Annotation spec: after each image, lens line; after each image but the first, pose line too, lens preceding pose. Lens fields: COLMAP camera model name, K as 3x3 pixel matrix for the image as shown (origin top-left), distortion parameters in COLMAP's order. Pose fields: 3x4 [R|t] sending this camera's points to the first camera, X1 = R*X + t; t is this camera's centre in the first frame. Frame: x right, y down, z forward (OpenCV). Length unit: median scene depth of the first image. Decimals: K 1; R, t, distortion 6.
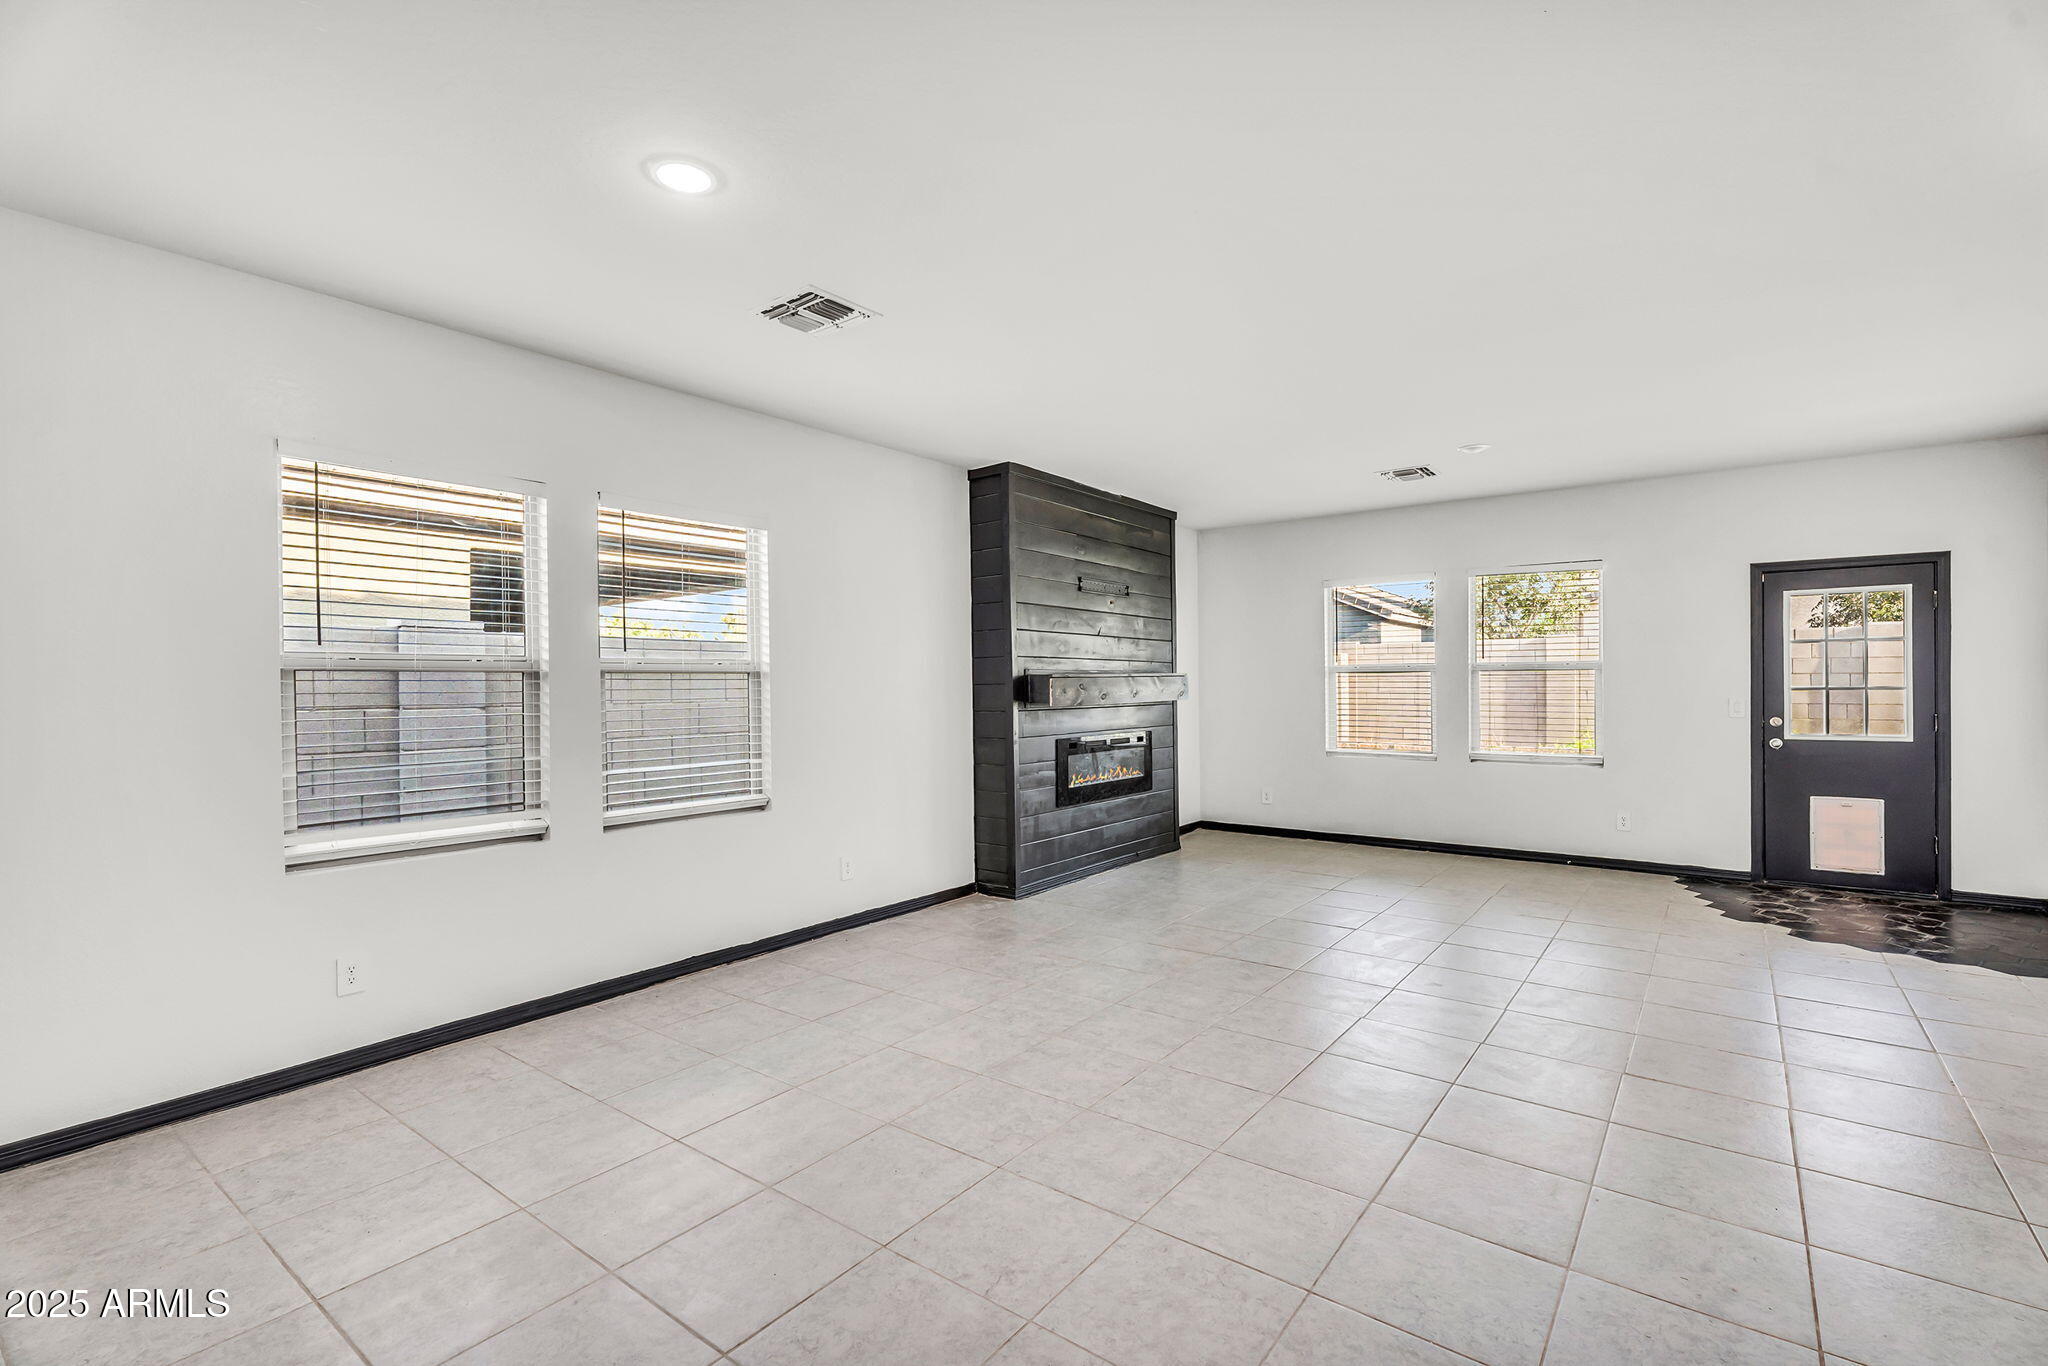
lens RADIAL K [[931.0, 0, 1012.3], [0, 931.0, 691.8], [0, 0, 1]] dist [-0.001695, 0.000832]
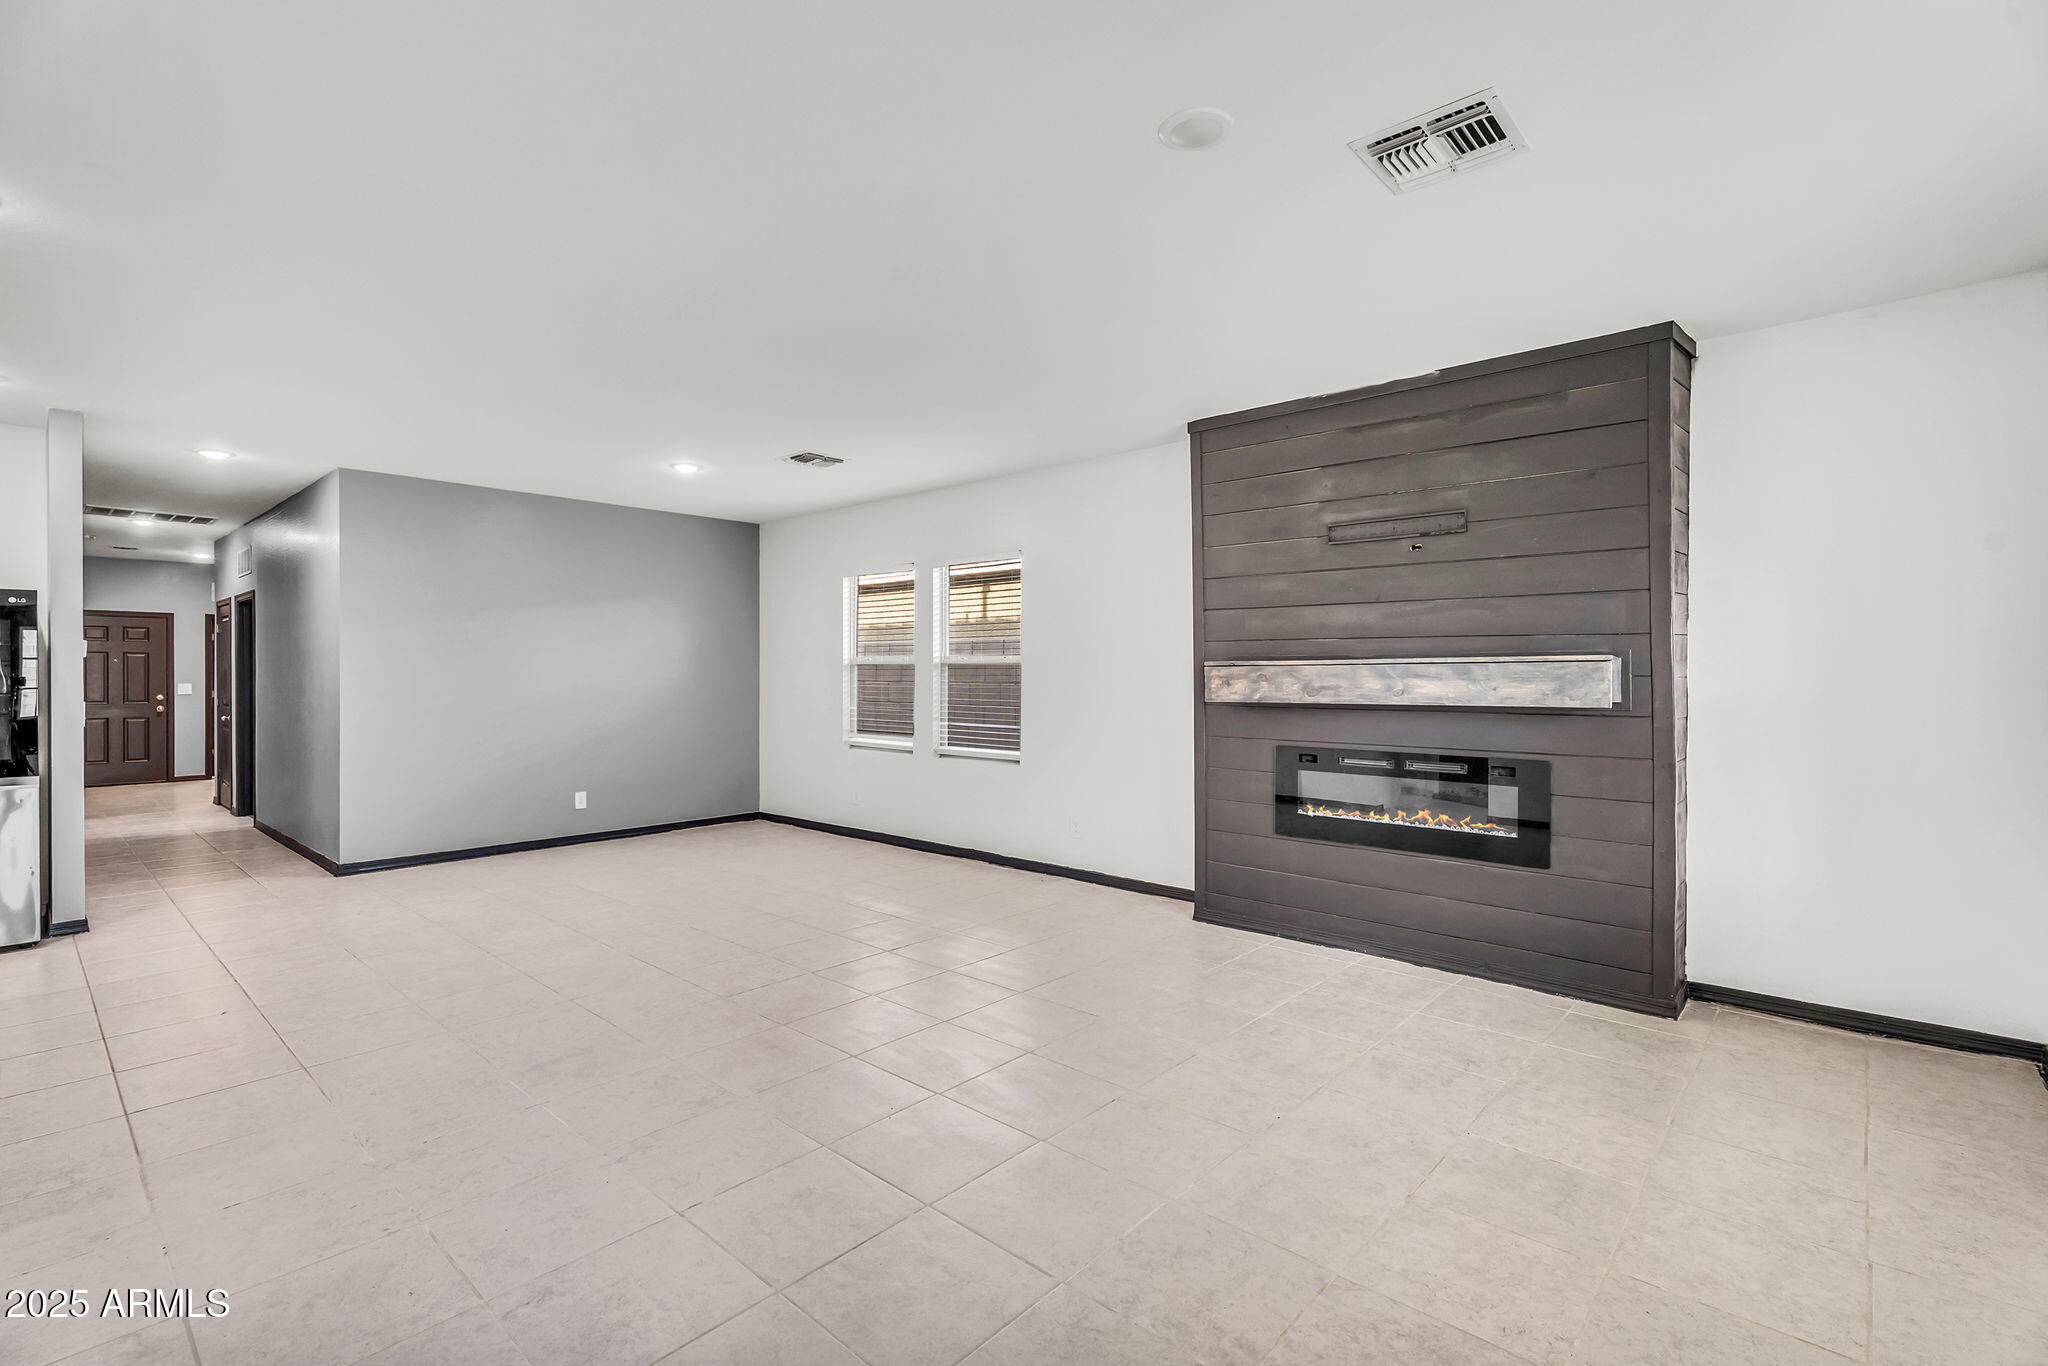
lens RADIAL K [[931.0, 0, 1004.3], [0, 931.0, 671.0], [0, 0, 1]] dist [-0.001695, 0.000832]
pose [[-0.084114, 0.011820, -0.996386, 0.835834], [-0.008424, 0.999885, 0.012573, -0.018782], [0.996421, 0.009451, -0.084004, 0.843903]]
